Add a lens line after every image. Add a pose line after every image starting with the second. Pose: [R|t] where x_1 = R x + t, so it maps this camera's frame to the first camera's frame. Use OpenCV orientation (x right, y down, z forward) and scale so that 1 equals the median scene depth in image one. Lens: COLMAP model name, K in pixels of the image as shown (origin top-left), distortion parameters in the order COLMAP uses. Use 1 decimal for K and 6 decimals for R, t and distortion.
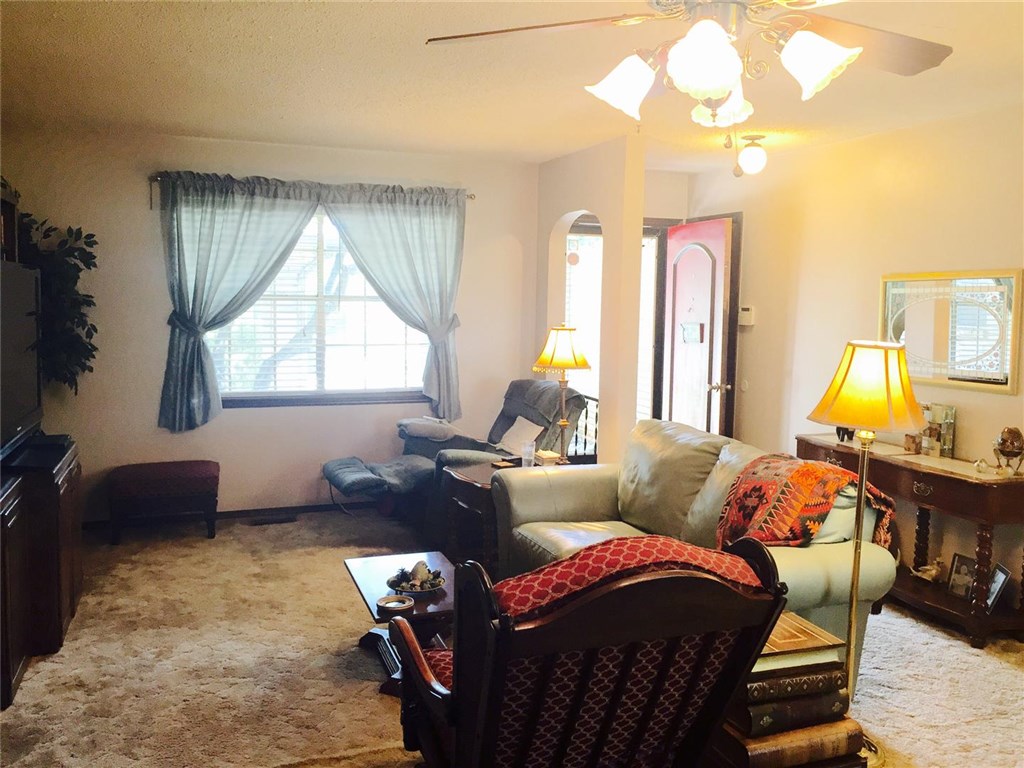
lens RADIAL K [[871.3, 0, 512.0], [0, 871.3, 384.0], [0, 0, 1]] dist [0.034899, -0.006373]
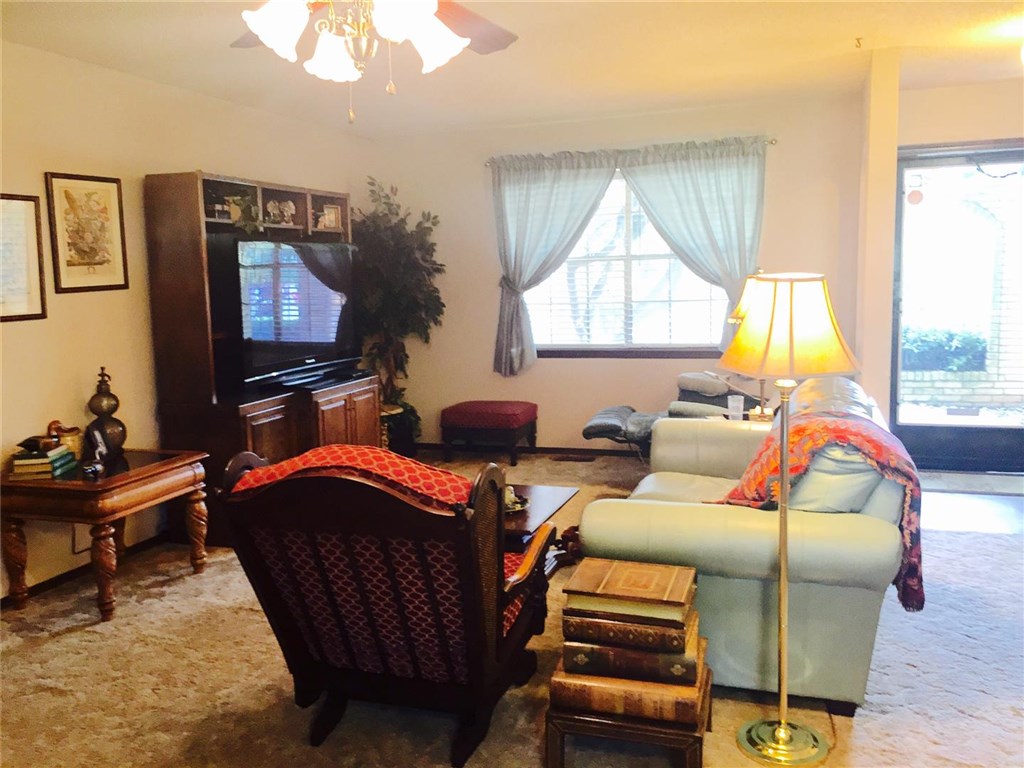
lens RADIAL K [[871.3, 0, 512.0], [0, 871.3, 384.0], [0, 0, 1]] dist [0.034899, -0.006373]
pose [[0.782093, 0.041098, -0.621805, 0.360526], [-0.018305, 0.998907, 0.042999, 0.013167], [0.622893, -0.022247, 0.781991, 0.078727]]
